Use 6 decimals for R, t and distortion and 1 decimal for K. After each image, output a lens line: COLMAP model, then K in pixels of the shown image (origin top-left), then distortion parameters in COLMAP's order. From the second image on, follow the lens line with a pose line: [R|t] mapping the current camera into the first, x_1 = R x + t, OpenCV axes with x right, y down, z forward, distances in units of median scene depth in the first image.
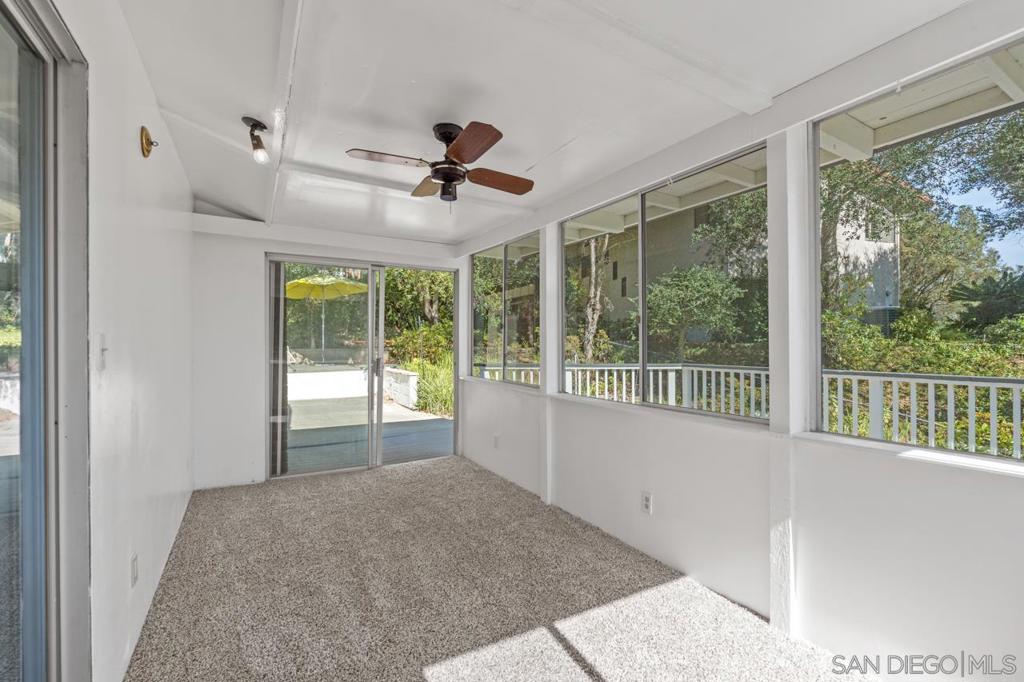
lens RADIAL K [[445.3, 0, 512.1], [0, 445.3, 343.0], [0, 0, 1]] dist [-0.004852, -0.000173]
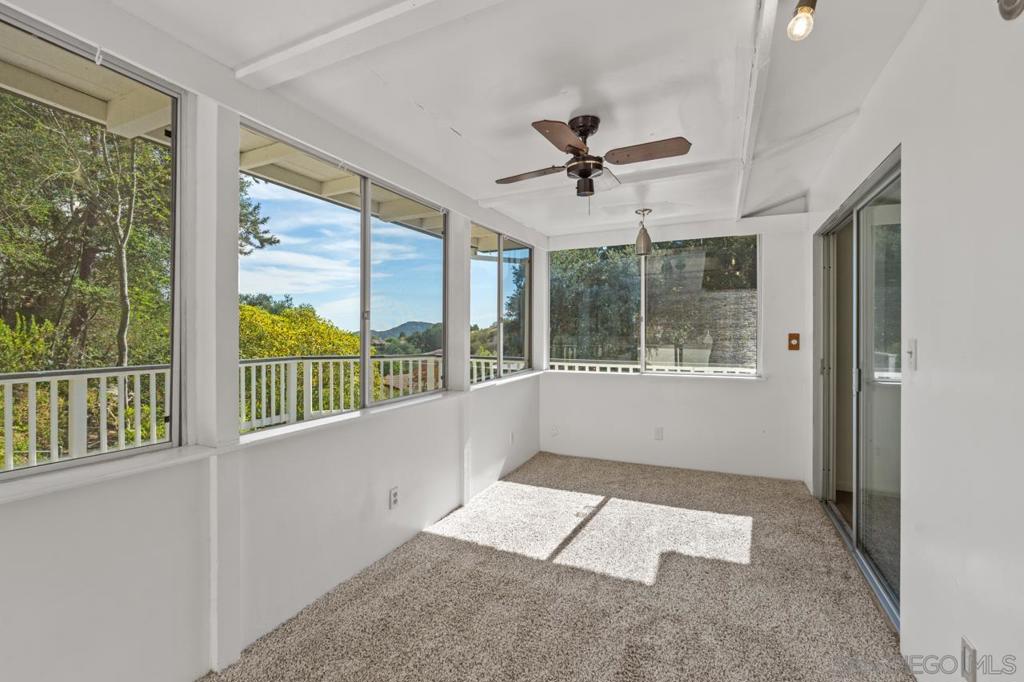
lens RADIAL K [[458.8, 0, 501.2], [0, 458.8, 331.6], [0, 0, 1]] dist [-0.000951, -0.000041]
pose [[-0.560797, 0.003450, 0.827946, -0.782154], [0.001576, 0.999994, -0.003100, -0.018869], [-0.827952, -0.000434, -0.560799, 1.544963]]
